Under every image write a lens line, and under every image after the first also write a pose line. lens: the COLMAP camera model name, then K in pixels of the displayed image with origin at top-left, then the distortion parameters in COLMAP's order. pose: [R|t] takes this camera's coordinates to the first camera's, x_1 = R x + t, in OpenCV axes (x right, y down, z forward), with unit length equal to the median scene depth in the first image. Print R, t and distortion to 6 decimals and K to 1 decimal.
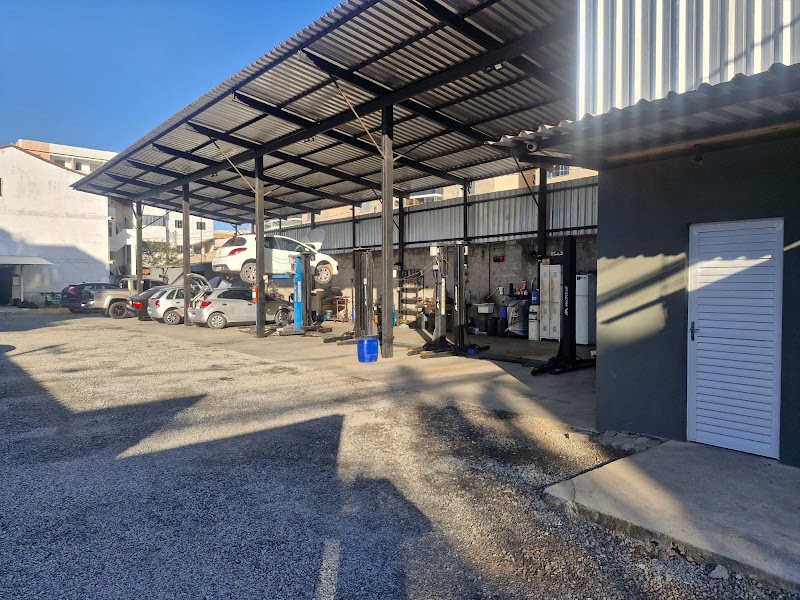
lens RADIAL K [[562.2, 0, 400.6], [0, 562.2, 299.3], [0, 0, 1]] dist [0.046519, 0.000431]
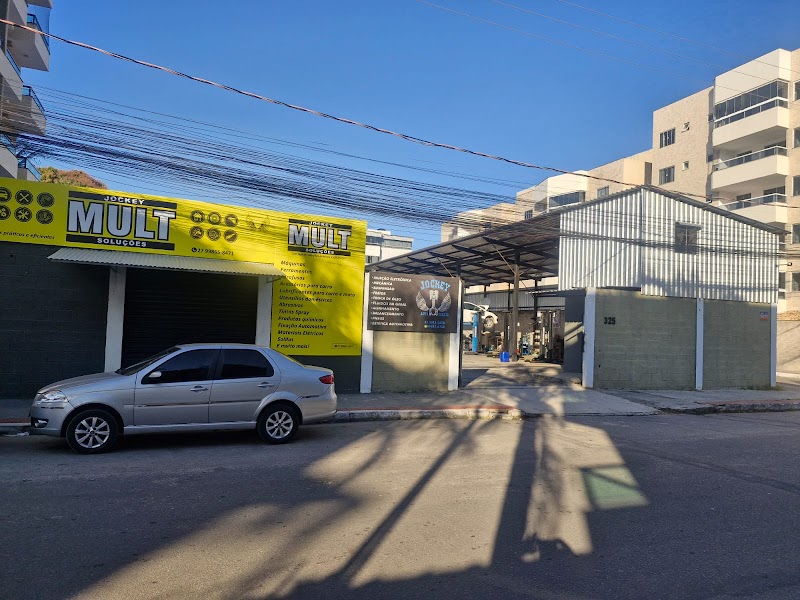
lens RADIAL K [[562.2, 0, 399.5], [0, 562.2, 297.4], [0, 0, 1]] dist [0.046519, 0.000431]
pose [[0.951549, 0.019839, -0.306855, 0.125808], [-0.046772, 0.995643, -0.080667, 0.028528], [0.303918, 0.091111, 0.948332, -0.715486]]
